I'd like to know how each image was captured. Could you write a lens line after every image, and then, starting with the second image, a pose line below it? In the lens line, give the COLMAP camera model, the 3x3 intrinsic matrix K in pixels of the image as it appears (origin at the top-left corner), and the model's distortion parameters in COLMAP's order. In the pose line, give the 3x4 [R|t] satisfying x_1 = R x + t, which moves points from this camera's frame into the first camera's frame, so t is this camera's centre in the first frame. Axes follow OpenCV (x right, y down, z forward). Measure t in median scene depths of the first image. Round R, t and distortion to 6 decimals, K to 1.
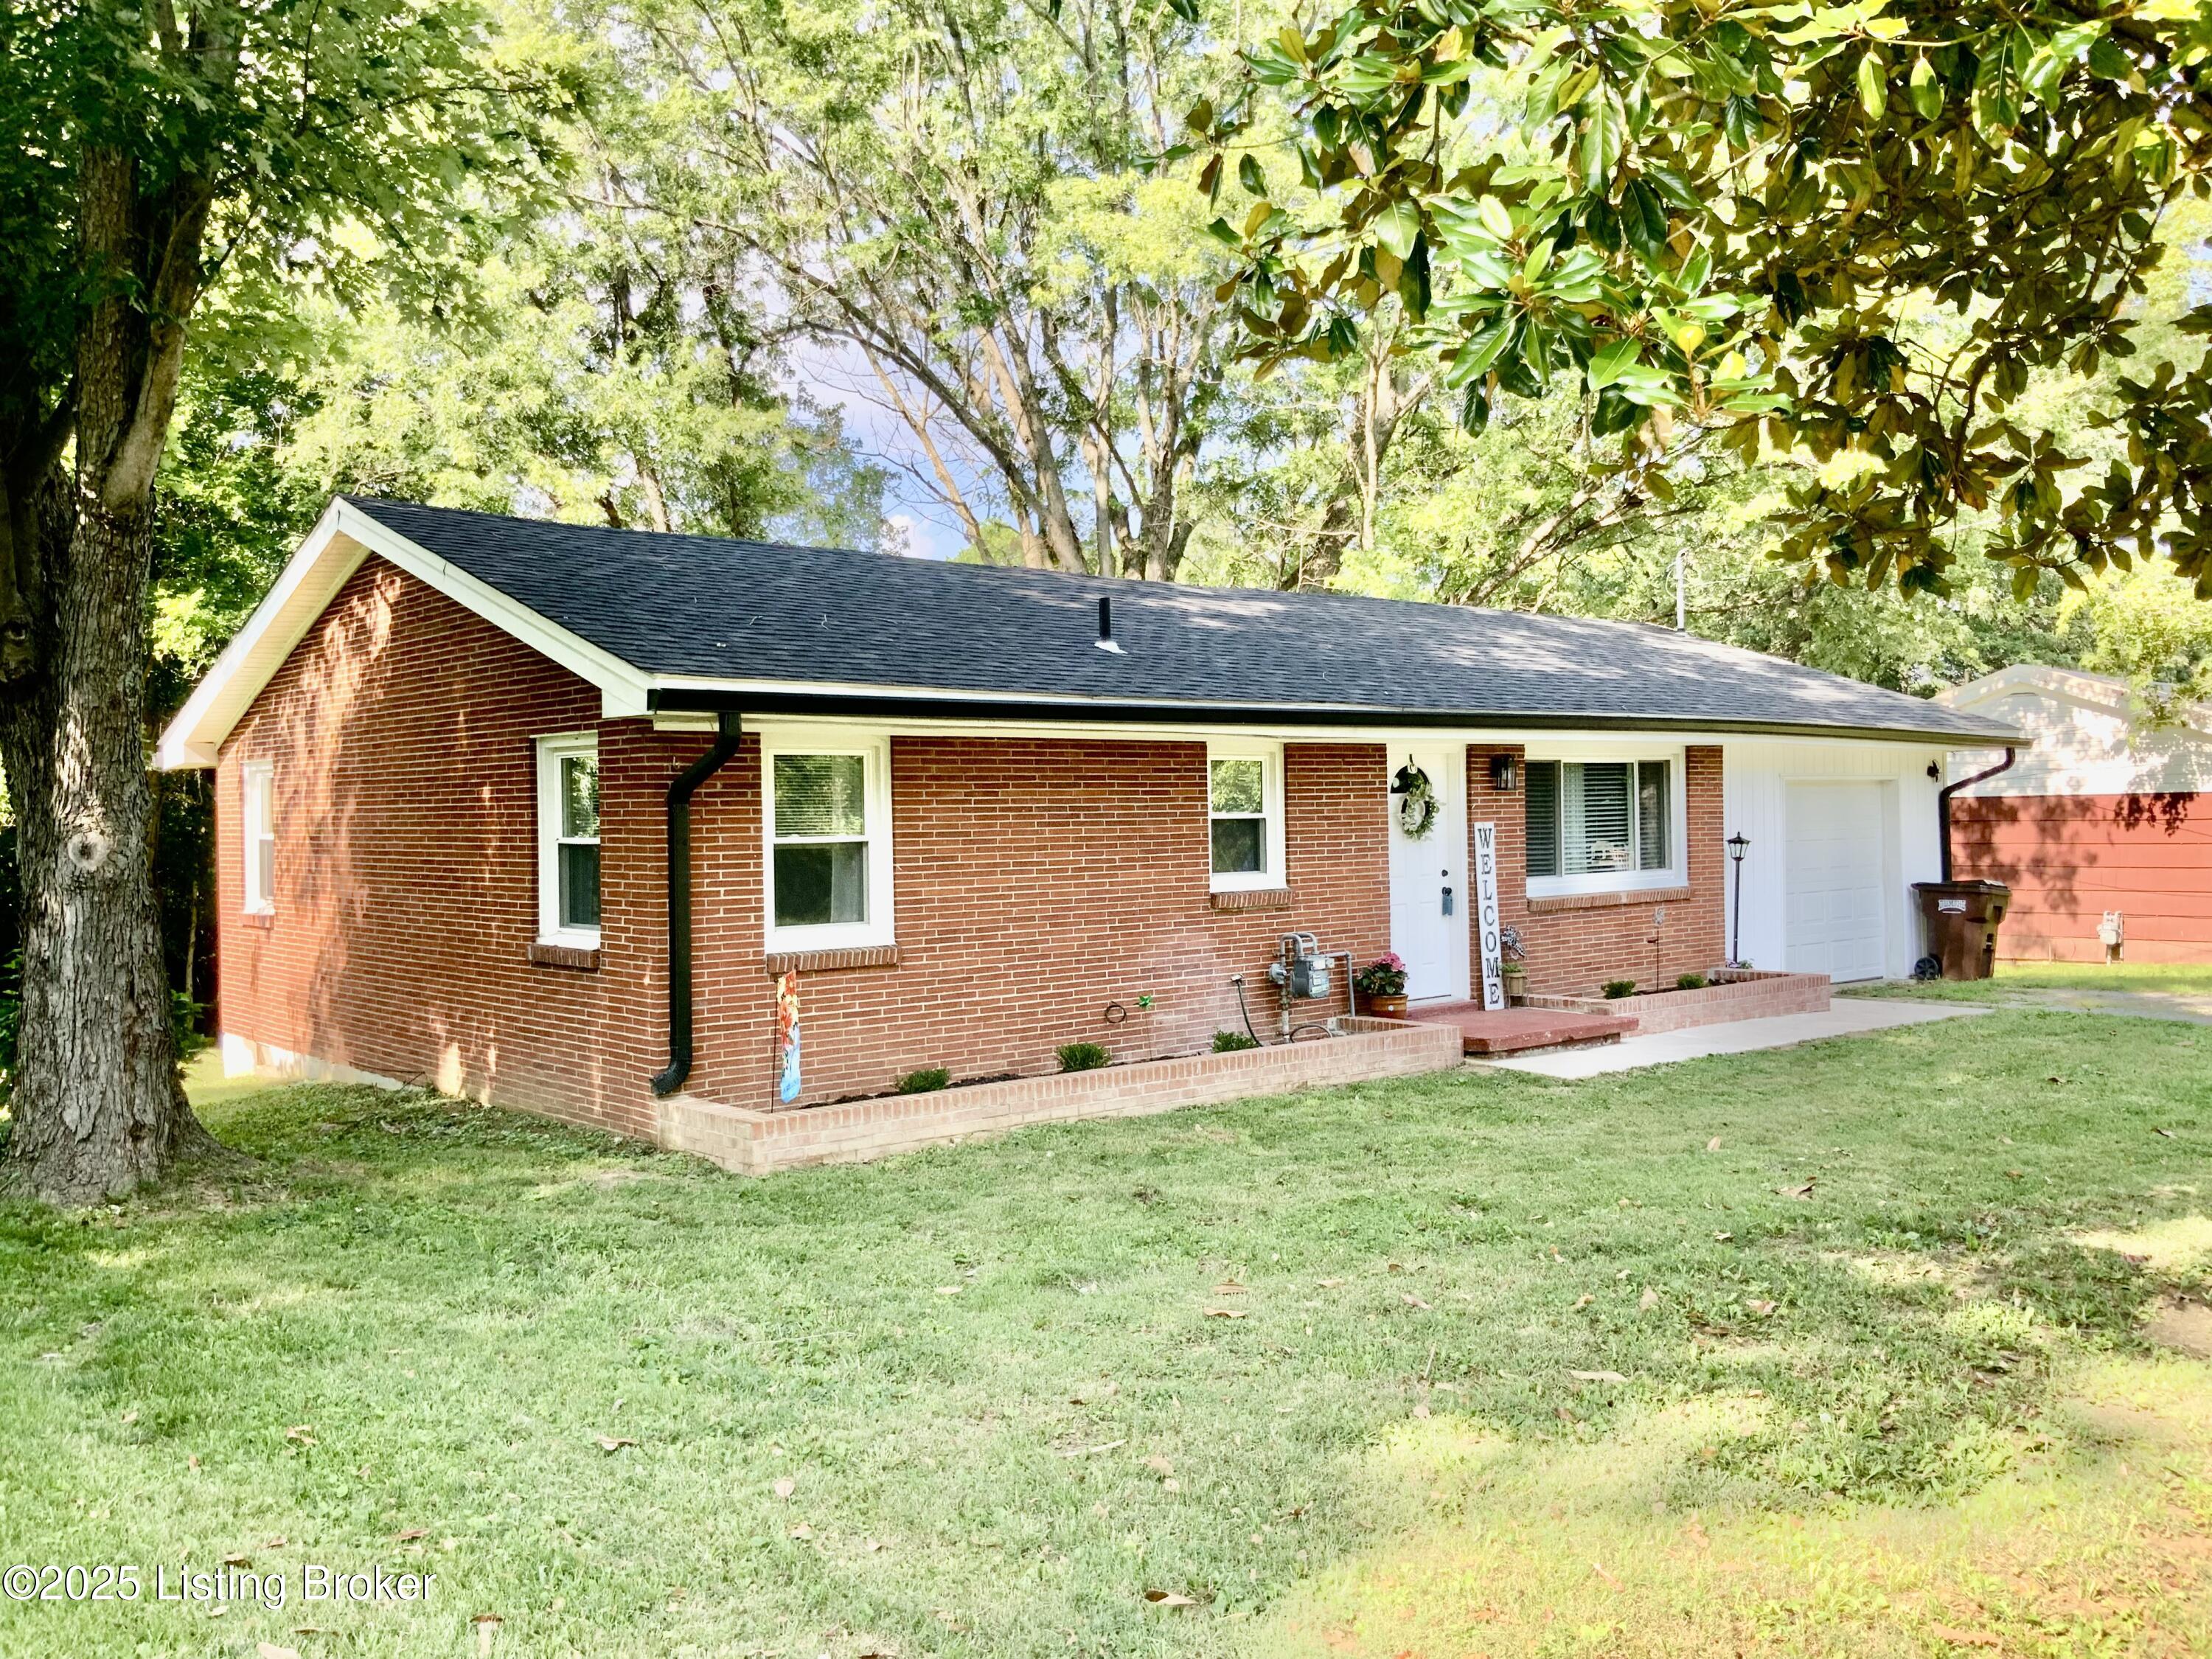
lens RADIAL K [[1826.7, 0, 1106.0], [0, 1826.7, 829.5], [0, 0, 1]] dist [0.124262, -0.255284]
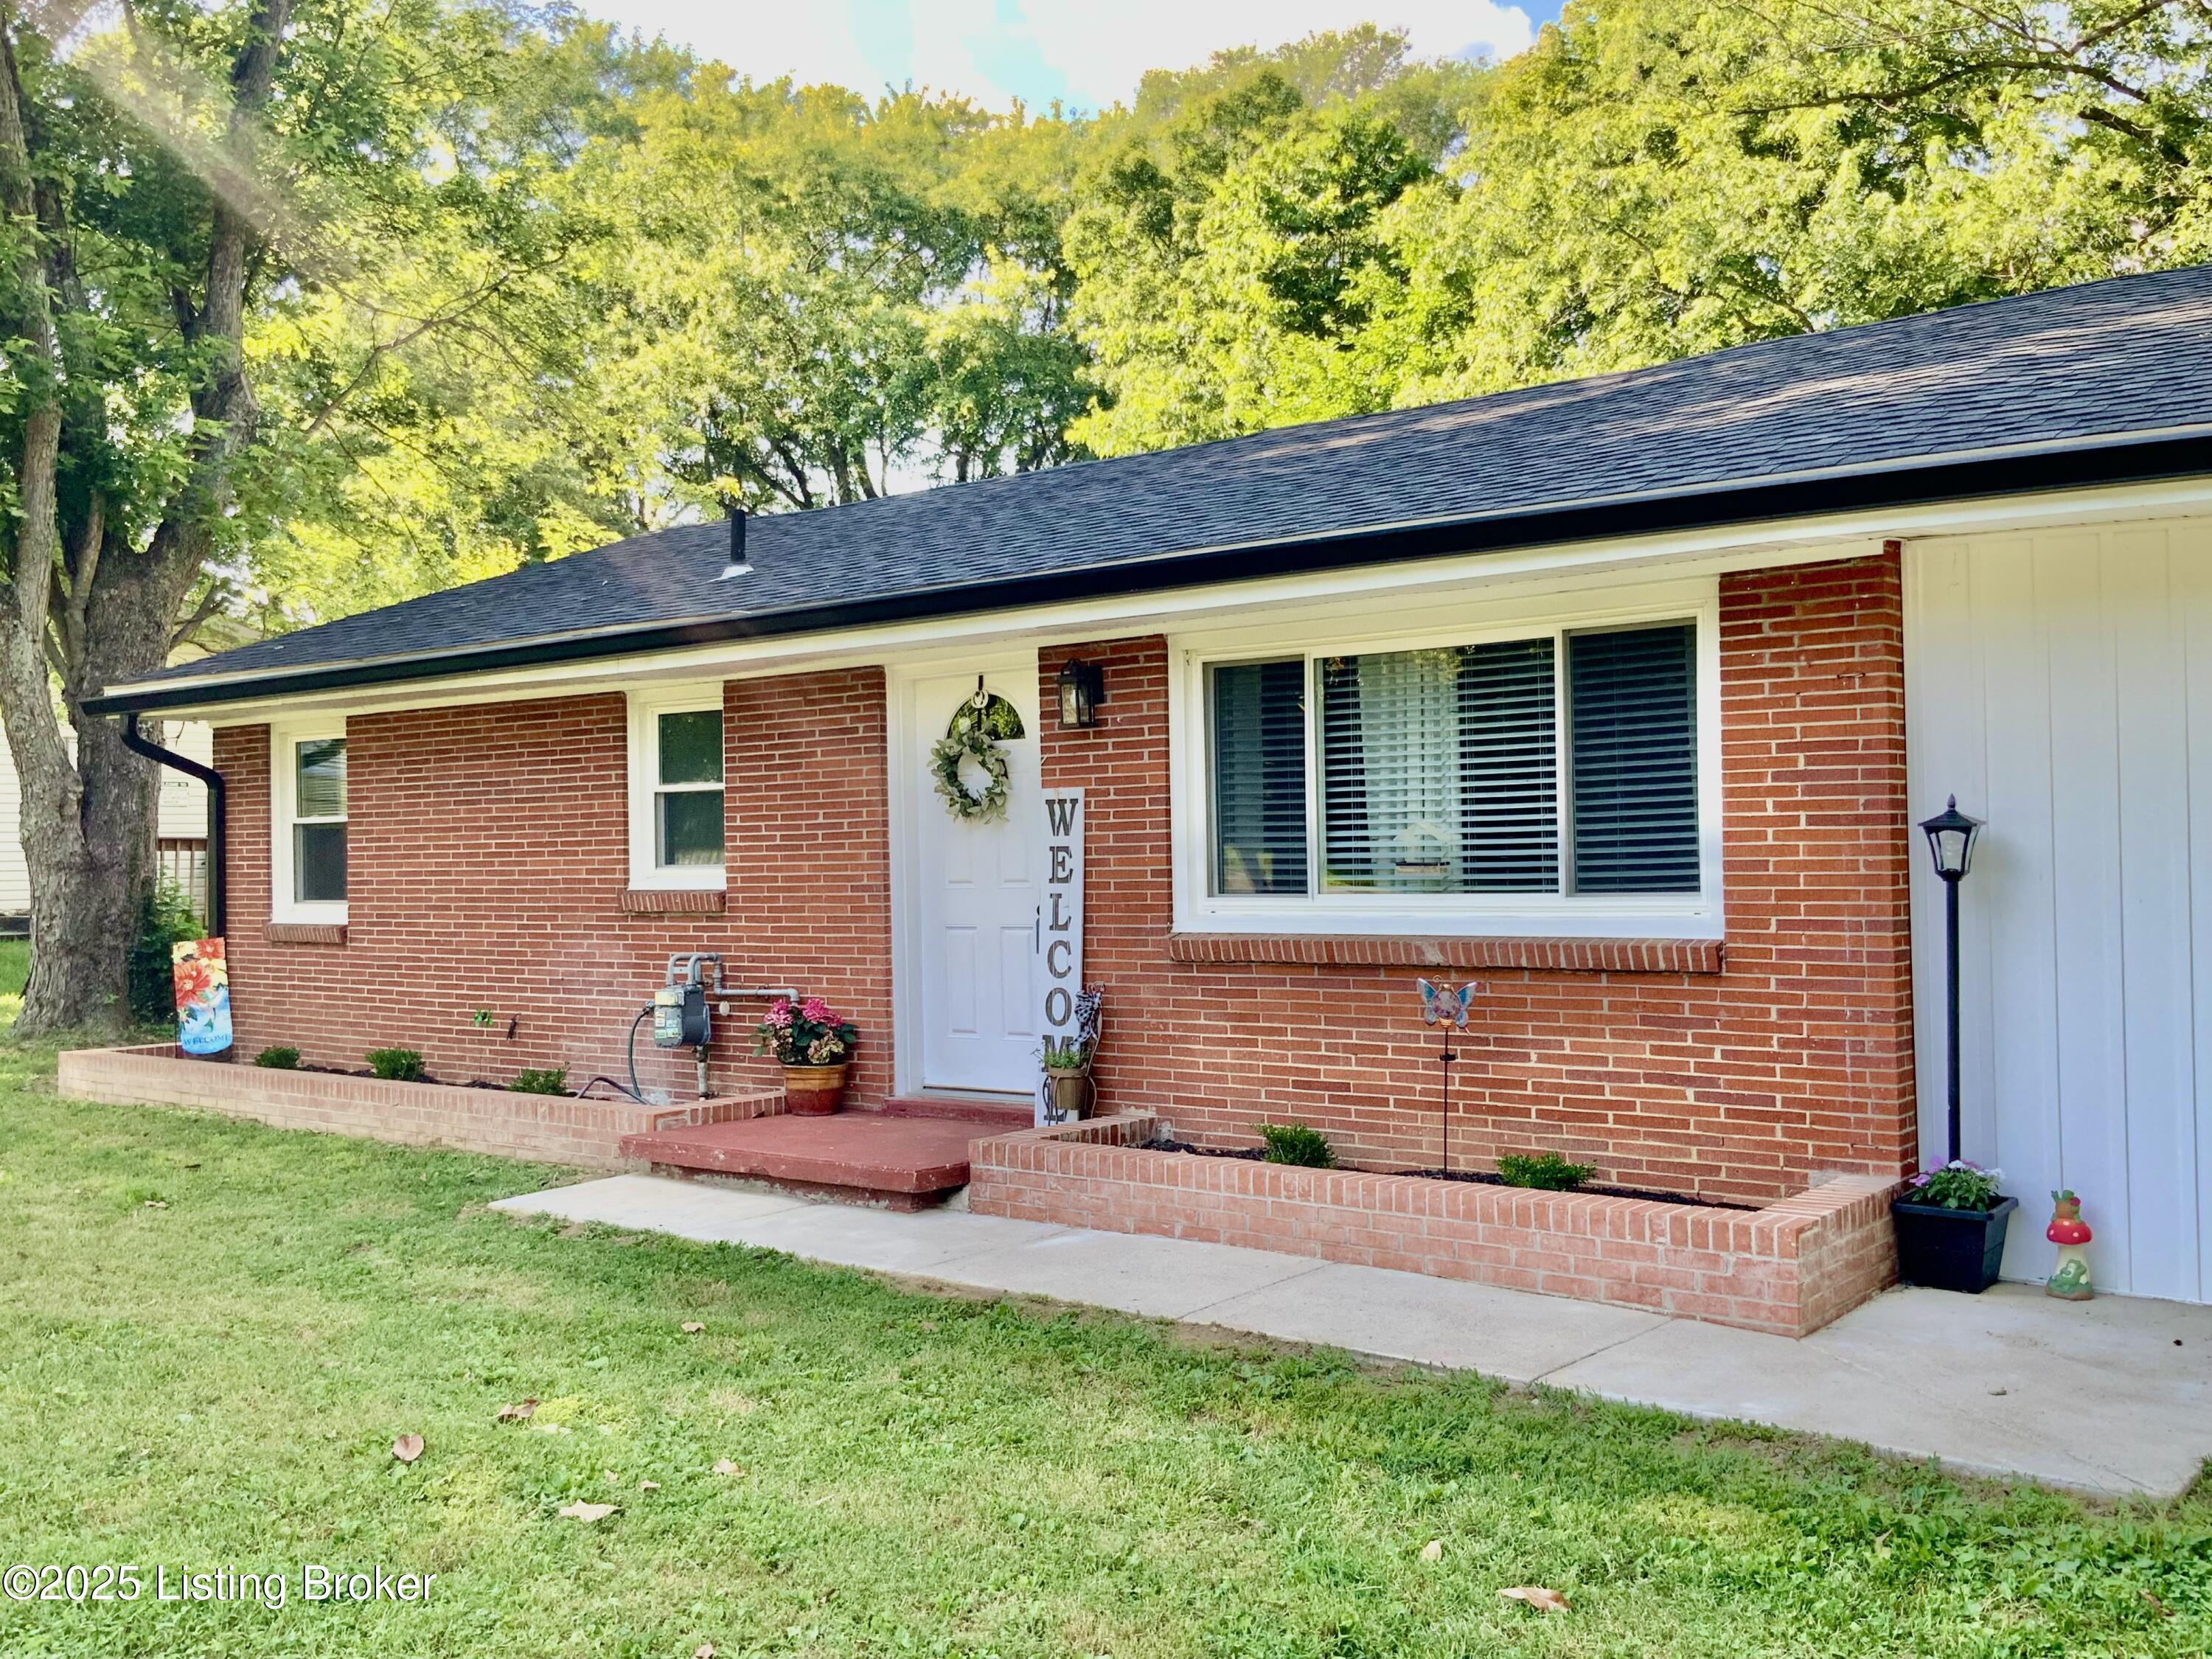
lens RADIAL K [[1996.8, 0, 1106.0], [0, 1996.8, 829.5], [0, 0, 1]] dist [0.006686, 0.002592]
pose [[0.219037, 0.003063, -0.975712, 0.823671], [0.003426, 0.999986, 0.003908, 0.006276], [0.975710, -0.004198, 0.219024, 0.919802]]
